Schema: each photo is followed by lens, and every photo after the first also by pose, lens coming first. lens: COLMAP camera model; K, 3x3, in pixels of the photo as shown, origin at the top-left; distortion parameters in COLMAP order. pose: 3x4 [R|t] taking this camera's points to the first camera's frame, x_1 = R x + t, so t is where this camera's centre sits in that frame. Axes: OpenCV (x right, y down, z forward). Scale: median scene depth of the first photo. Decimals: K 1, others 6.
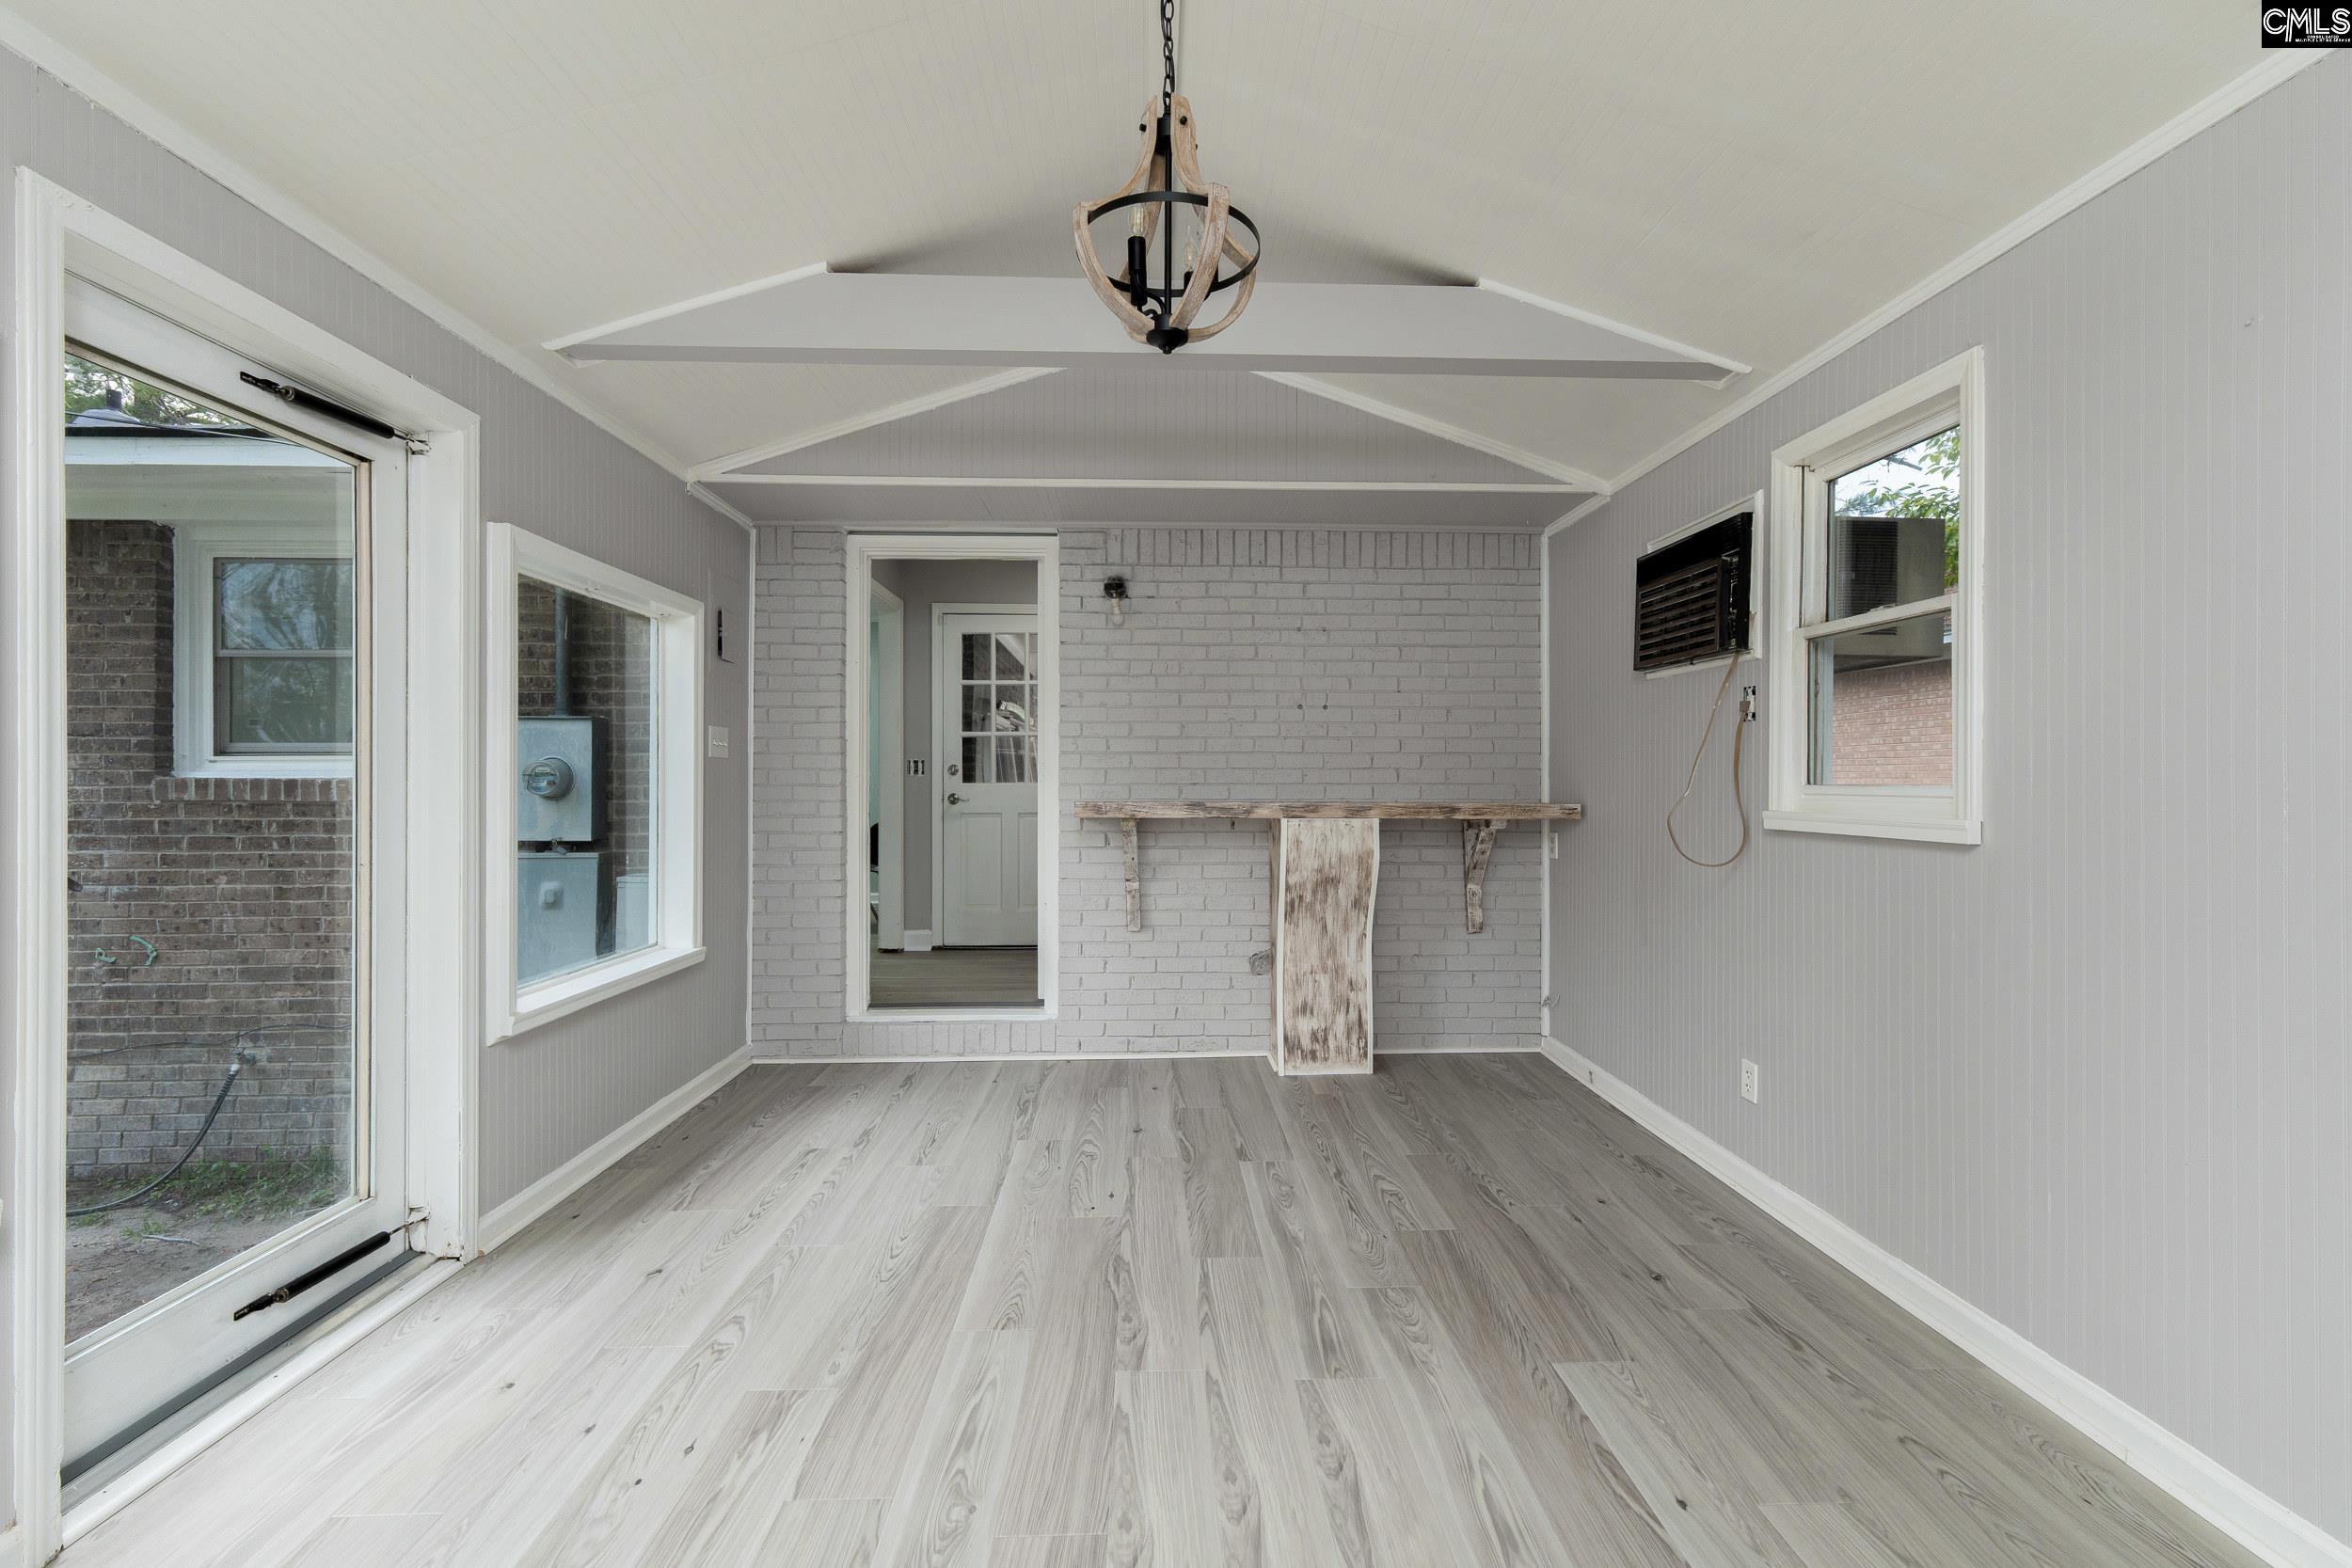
lens RADIAL K [[1006.3, 0, 1174.8], [0, 1006.3, 775.0], [0, 0, 1]] dist [0.000022, 0.000322]
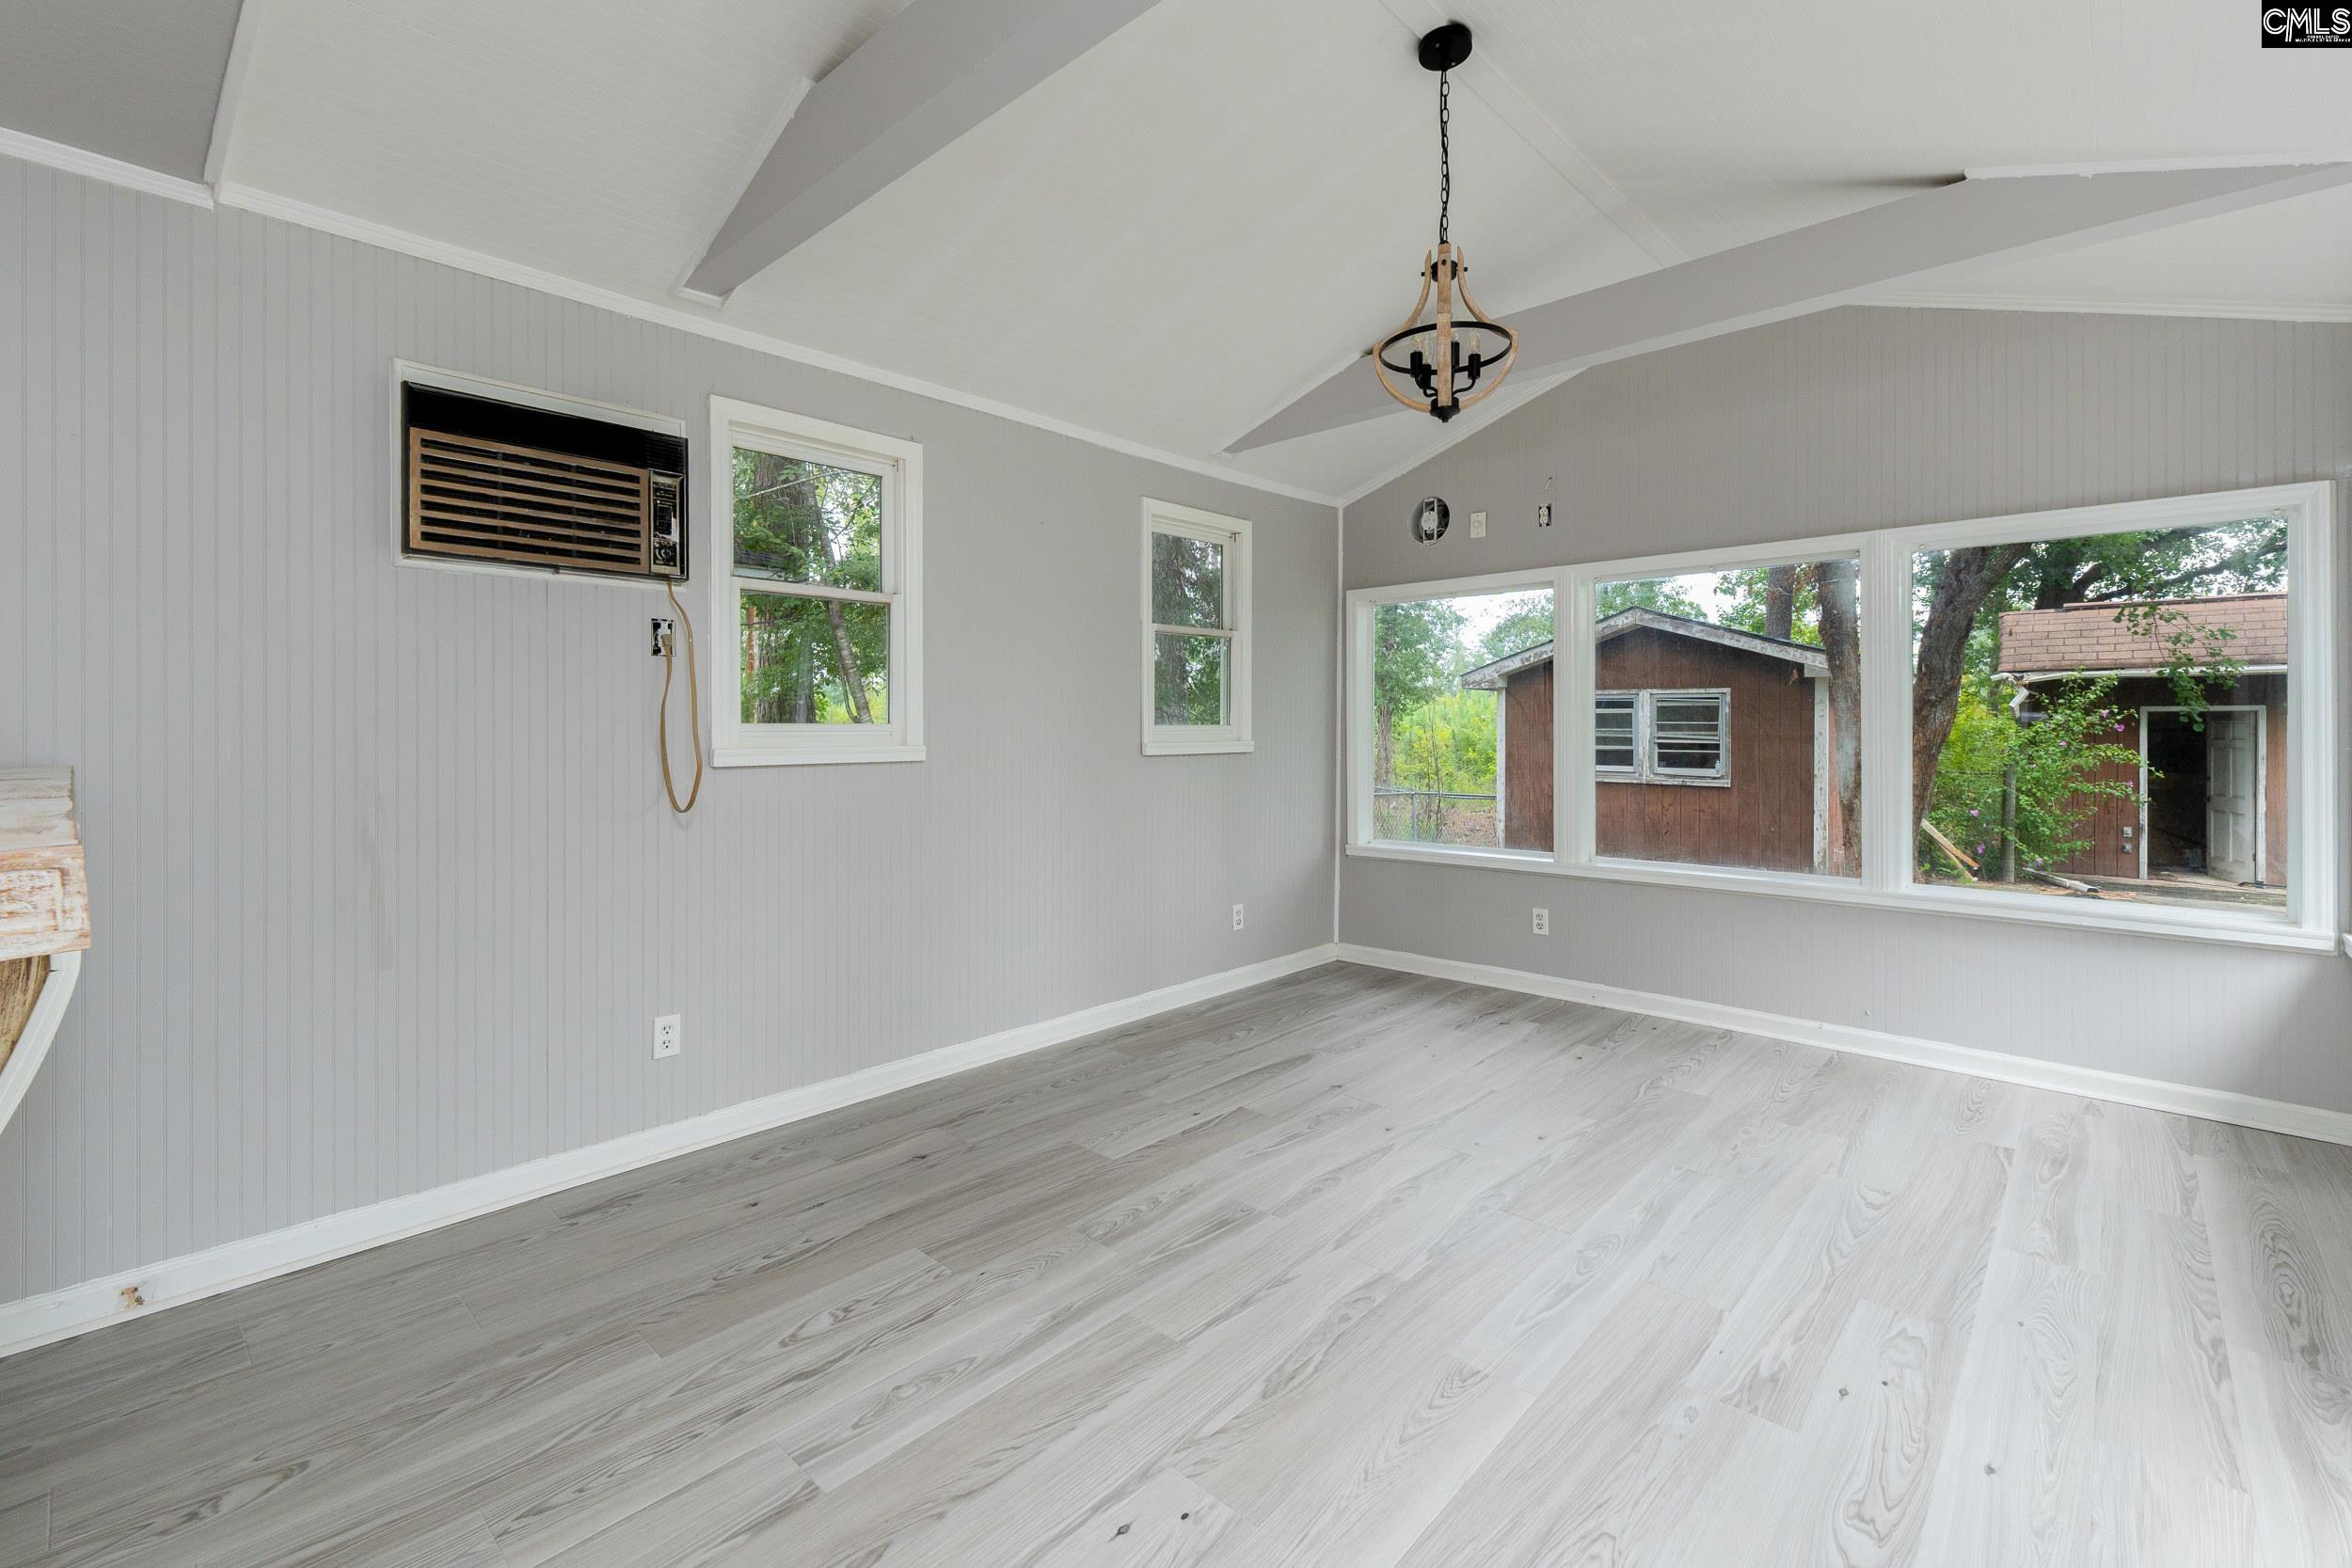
lens RADIAL K [[1006.3, 0, 1174.8], [0, 1006.3, 775.0], [0, 0, 1]] dist [0.000022, 0.000322]
pose [[-0.707544, -0.038254, 0.705633, -0.541014], [-0.004885, 0.998775, 0.049248, 0.010096], [-0.706652, 0.031398, -0.706864, 1.679724]]
